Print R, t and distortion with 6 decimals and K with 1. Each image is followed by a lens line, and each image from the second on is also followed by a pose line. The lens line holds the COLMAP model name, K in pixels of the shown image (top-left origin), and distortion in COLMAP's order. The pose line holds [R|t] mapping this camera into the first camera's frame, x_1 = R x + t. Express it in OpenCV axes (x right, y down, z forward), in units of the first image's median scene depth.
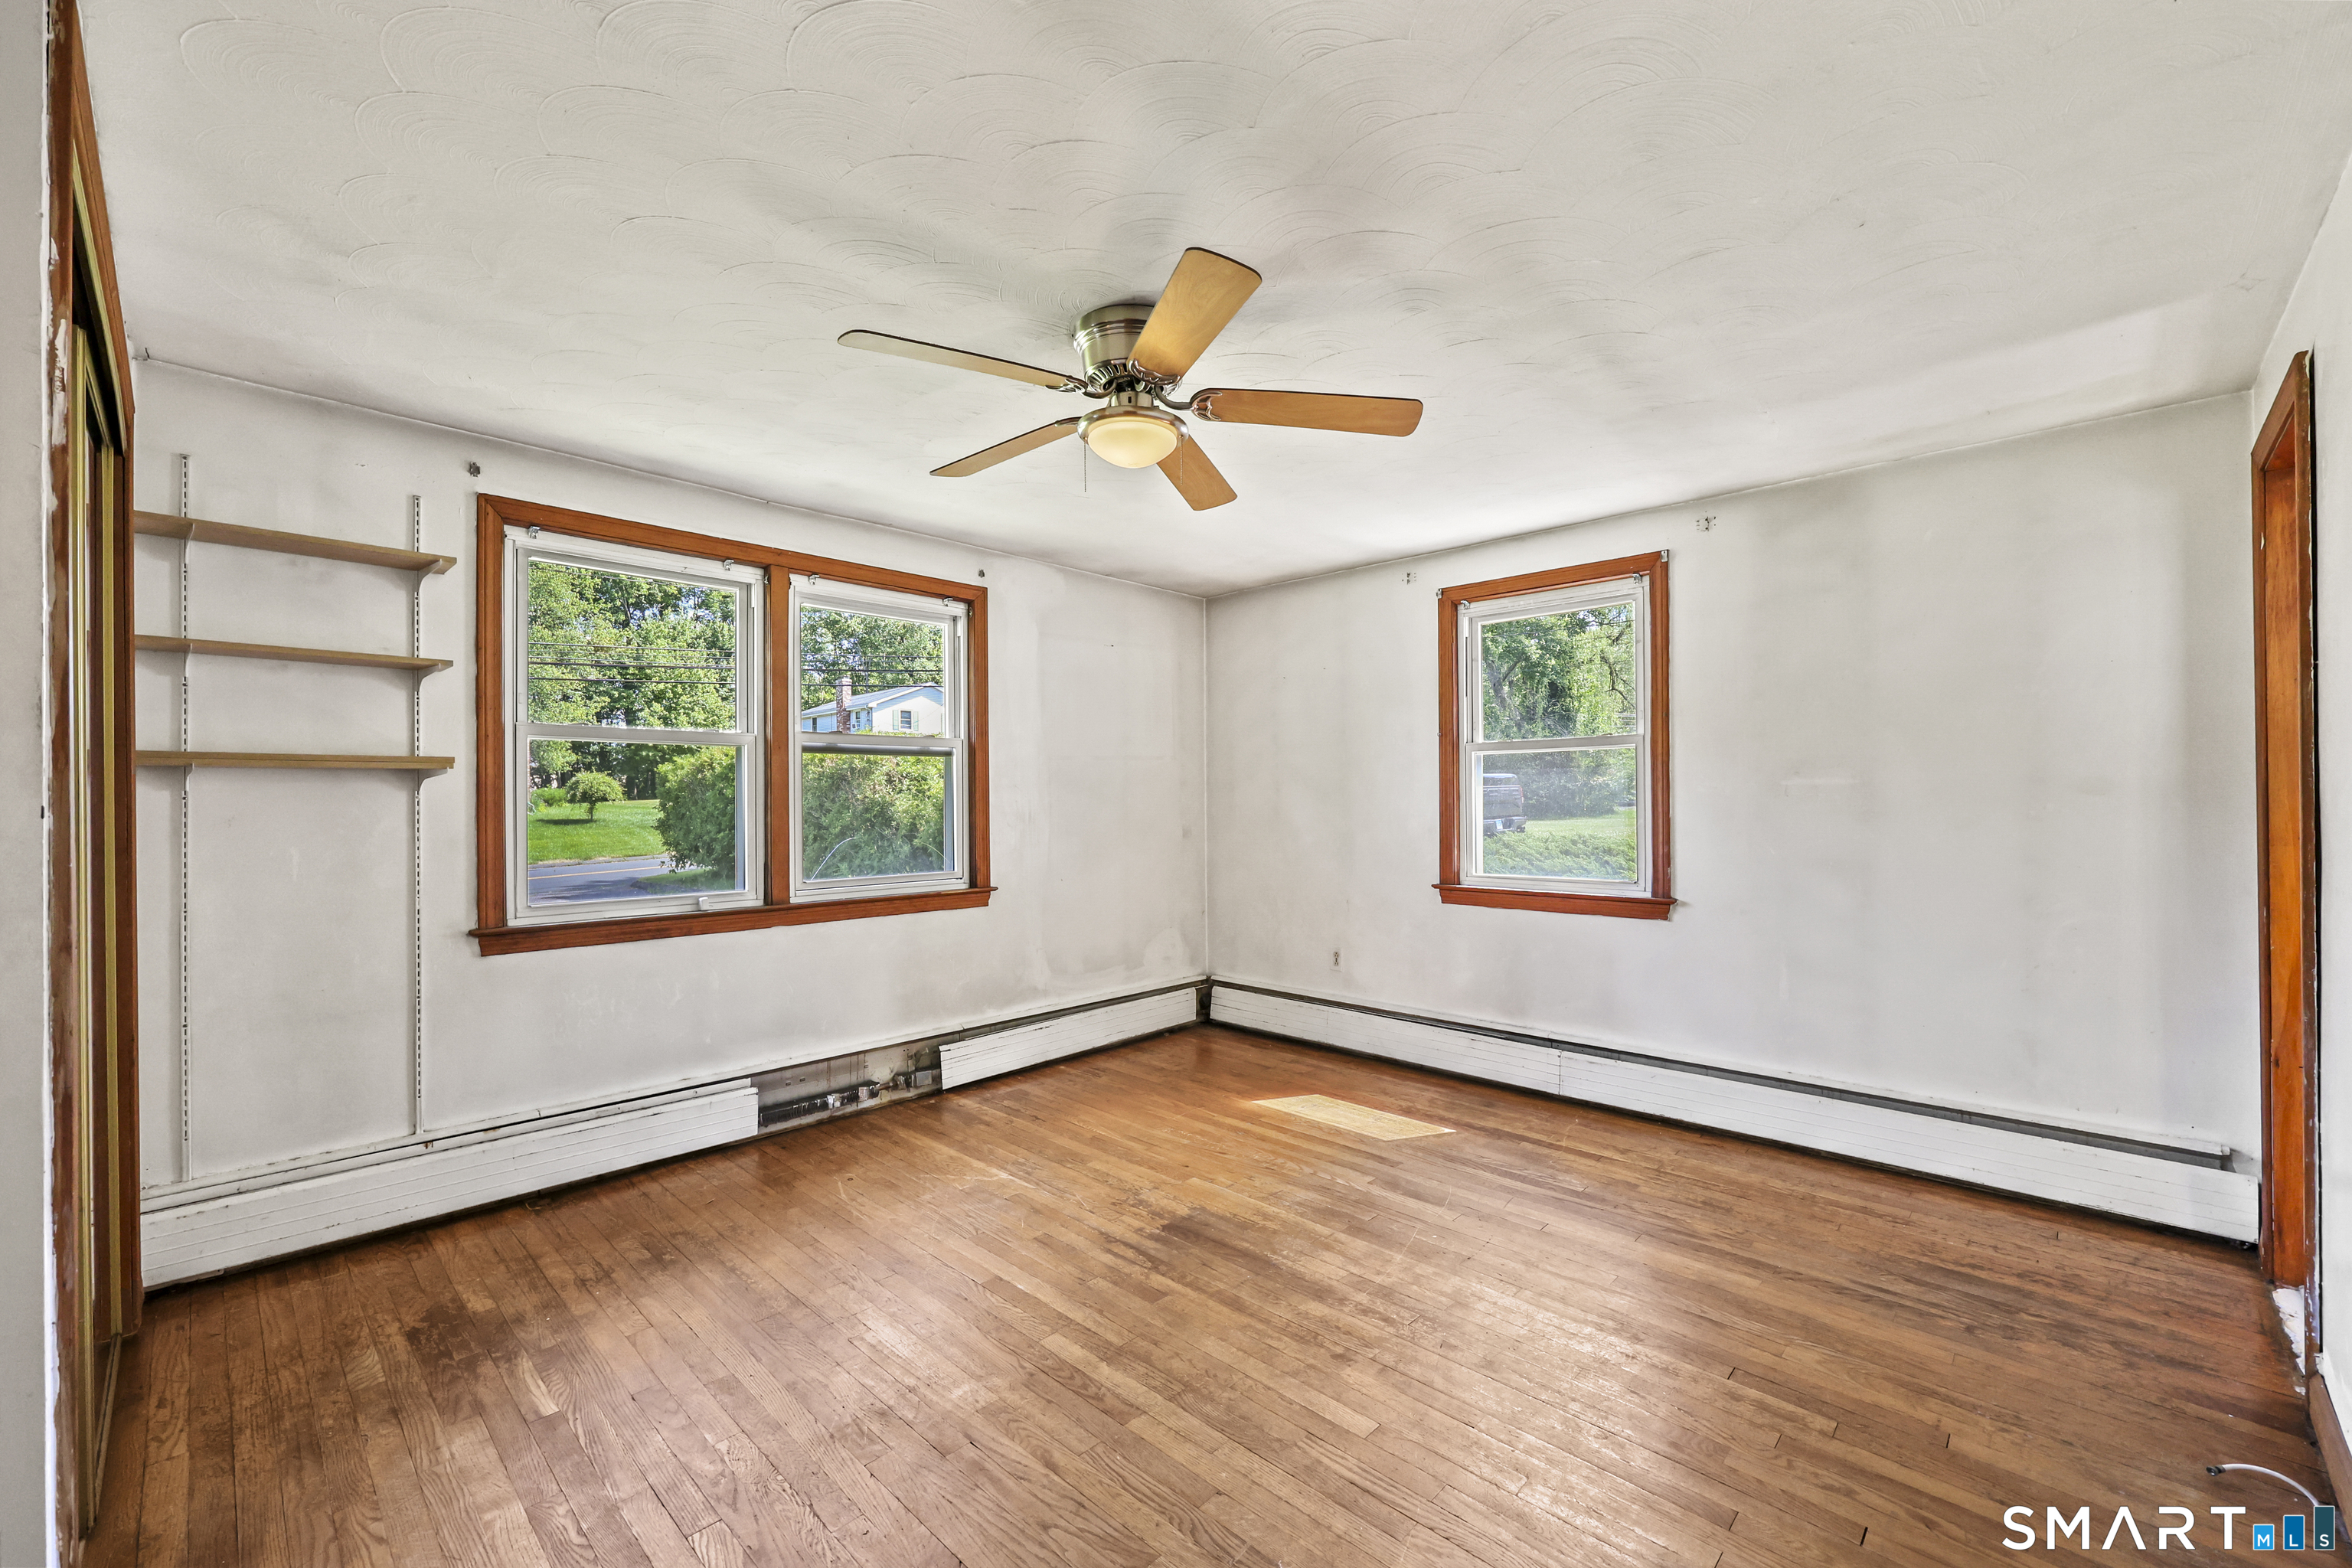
lens RADIAL K [[947.6, 0, 1174.1], [0, 947.6, 794.3], [0, 0, 1]] dist [0.007230, -0.000320]
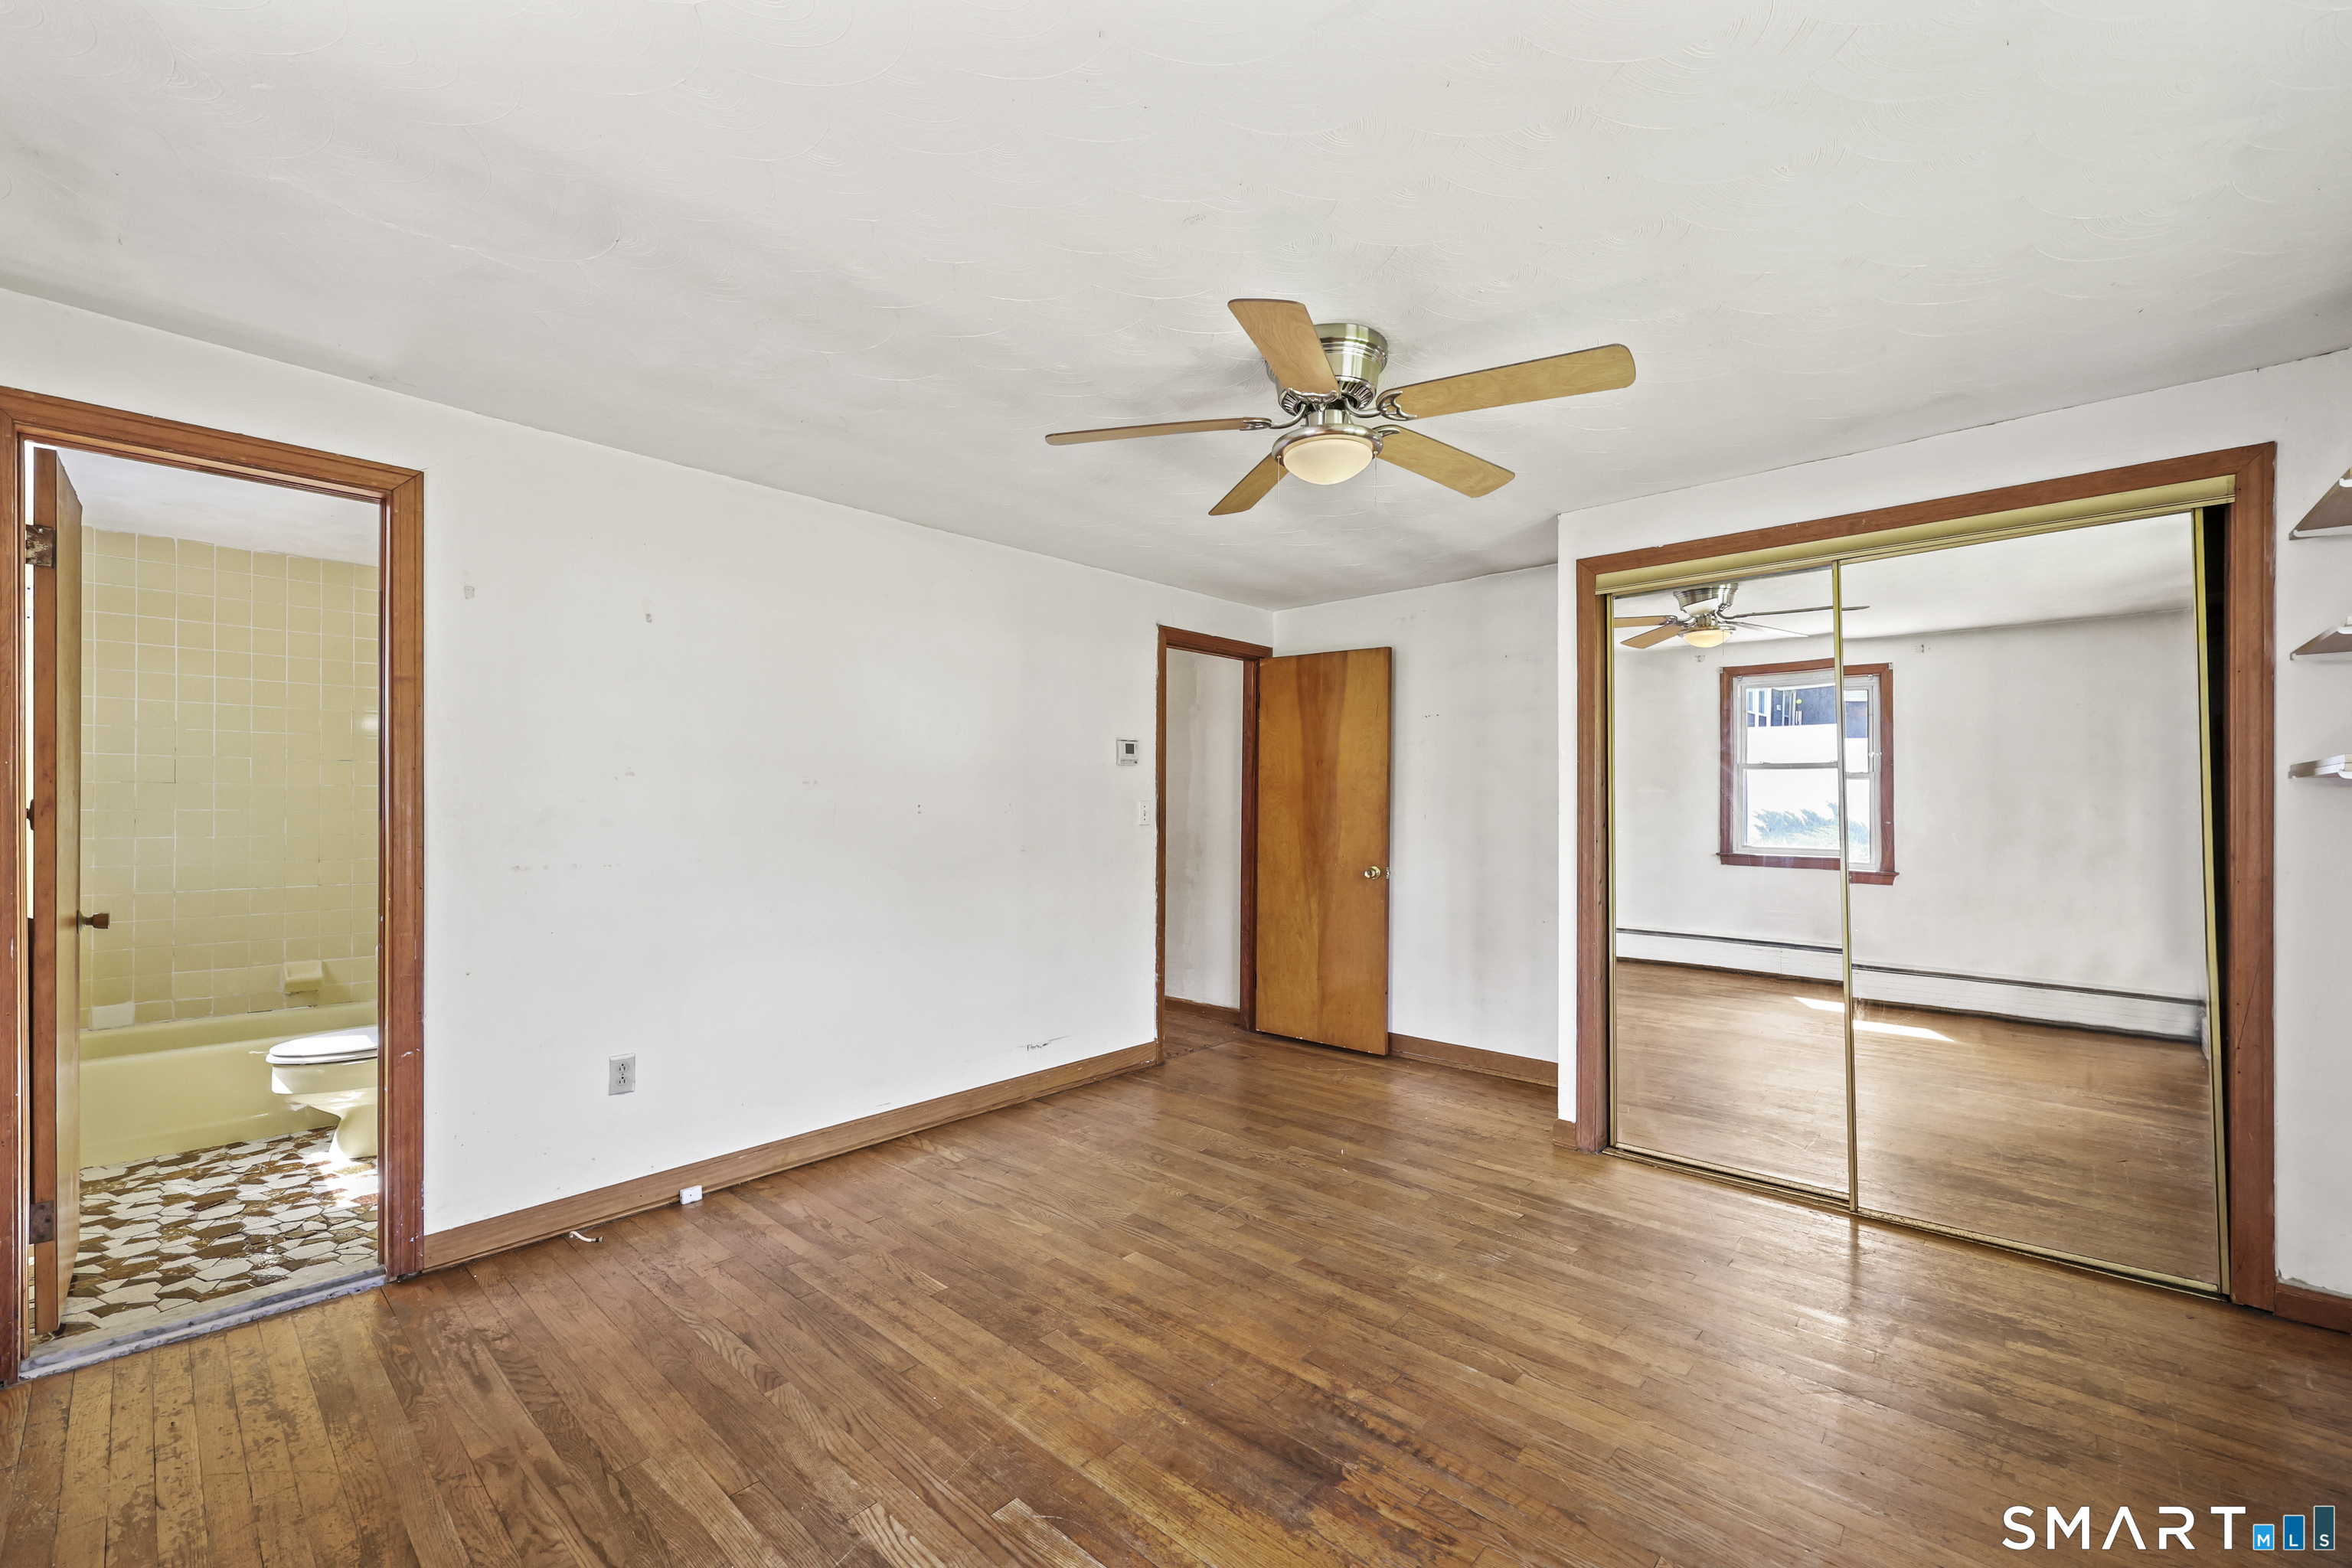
lens RADIAL K [[947.6, 0, 1174.1], [0, 947.6, 794.3], [0, 0, 1]] dist [0.007230, -0.000320]
pose [[-0.999672, 0.000238, -0.025593, 0.135526], [0.000438, 0.999970, -0.007797, -0.005488], [0.025591, -0.007806, -0.999642, 1.871952]]
